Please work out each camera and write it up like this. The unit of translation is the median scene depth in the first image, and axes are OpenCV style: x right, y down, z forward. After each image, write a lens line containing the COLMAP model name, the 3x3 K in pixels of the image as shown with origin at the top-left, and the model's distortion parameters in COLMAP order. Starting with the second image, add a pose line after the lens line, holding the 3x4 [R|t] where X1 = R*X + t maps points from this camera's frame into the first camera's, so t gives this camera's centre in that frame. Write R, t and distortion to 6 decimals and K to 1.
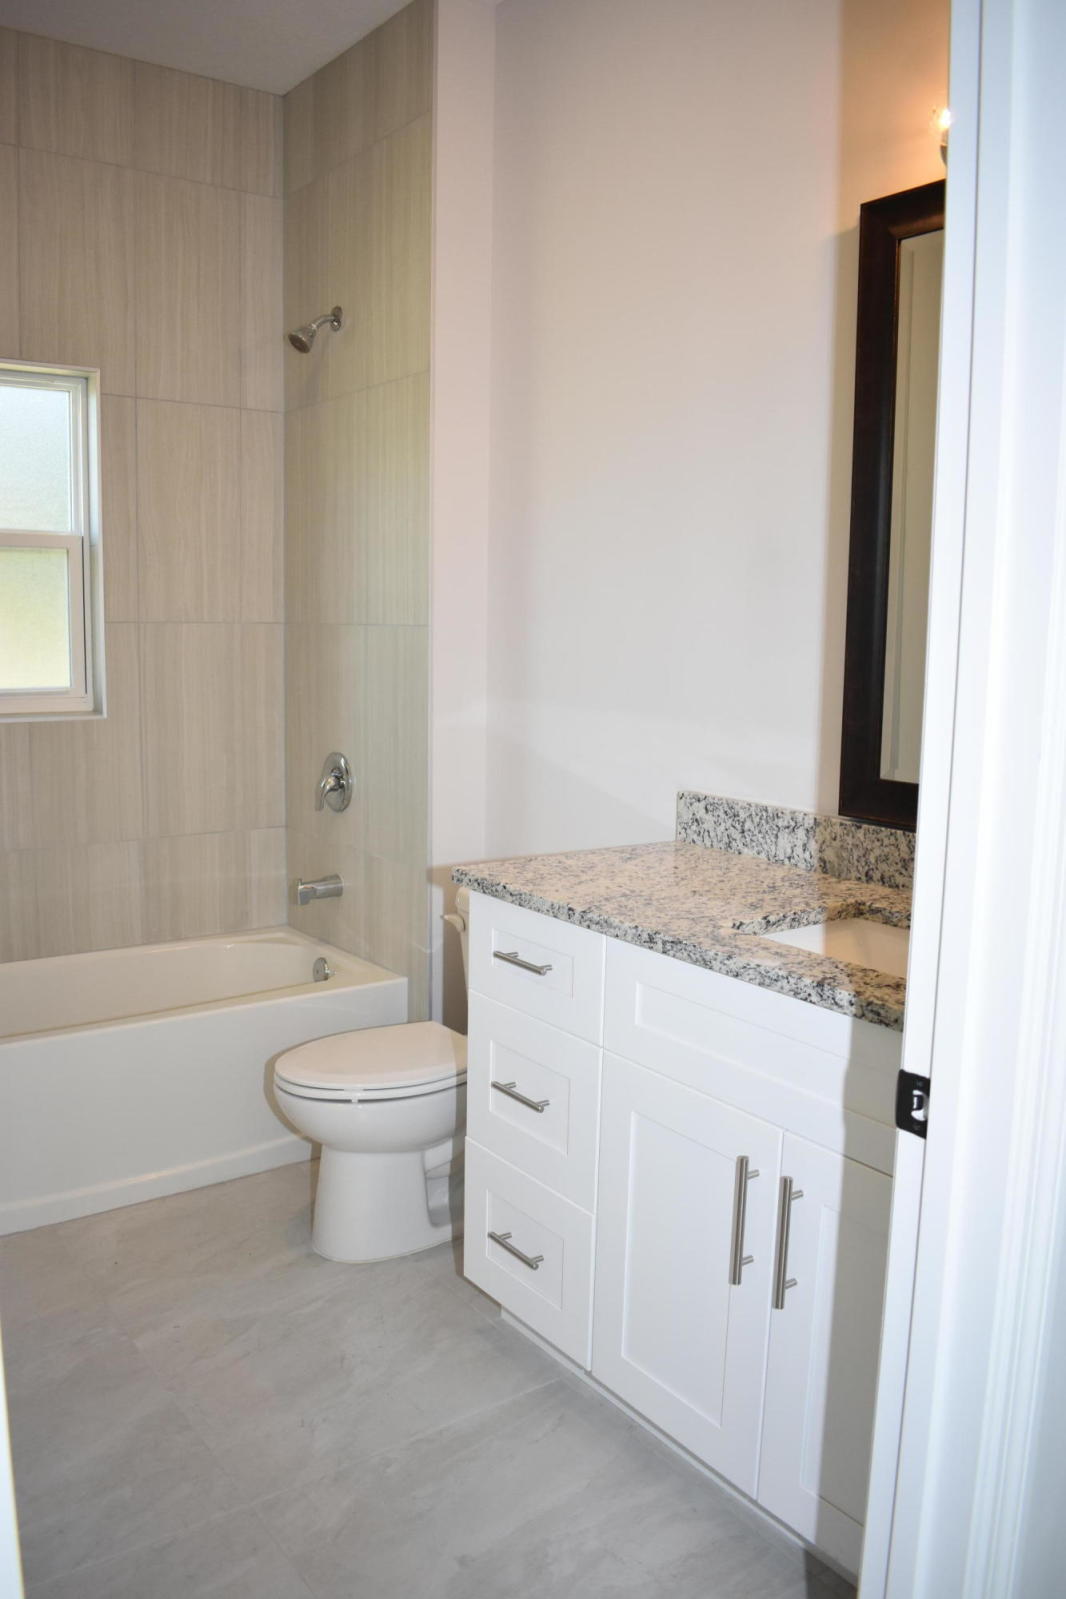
lens RADIAL K [[1260.4, 0, 533.0], [0, 1260.4, 799.5], [0, 0, 1]] dist [-0.091605, 0.013648]
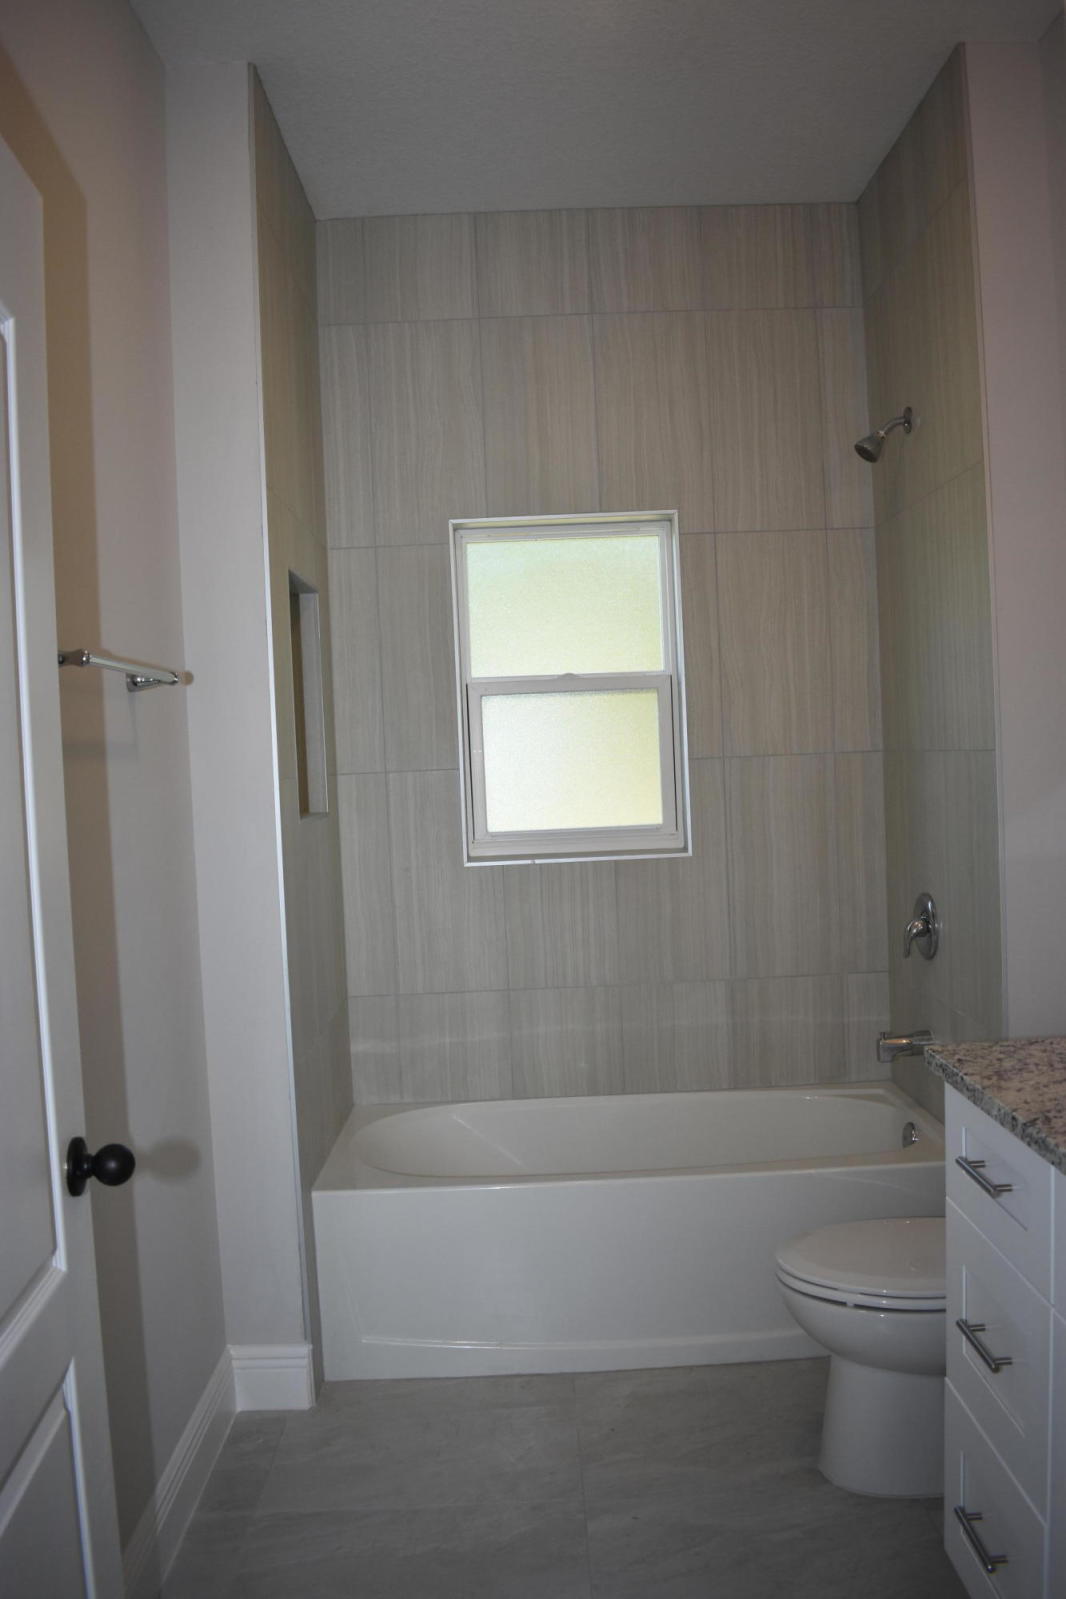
lens RADIAL K [[1260.4, 0, 533.0], [0, 1260.4, 799.5], [0, 0, 1]] dist [-0.091605, 0.013648]
pose [[0.814587, -0.028094, -0.579361, 0.136751], [-0.026999, 0.995907, -0.086255, -0.020062], [0.579413, 0.085904, 0.810494, 0.114670]]
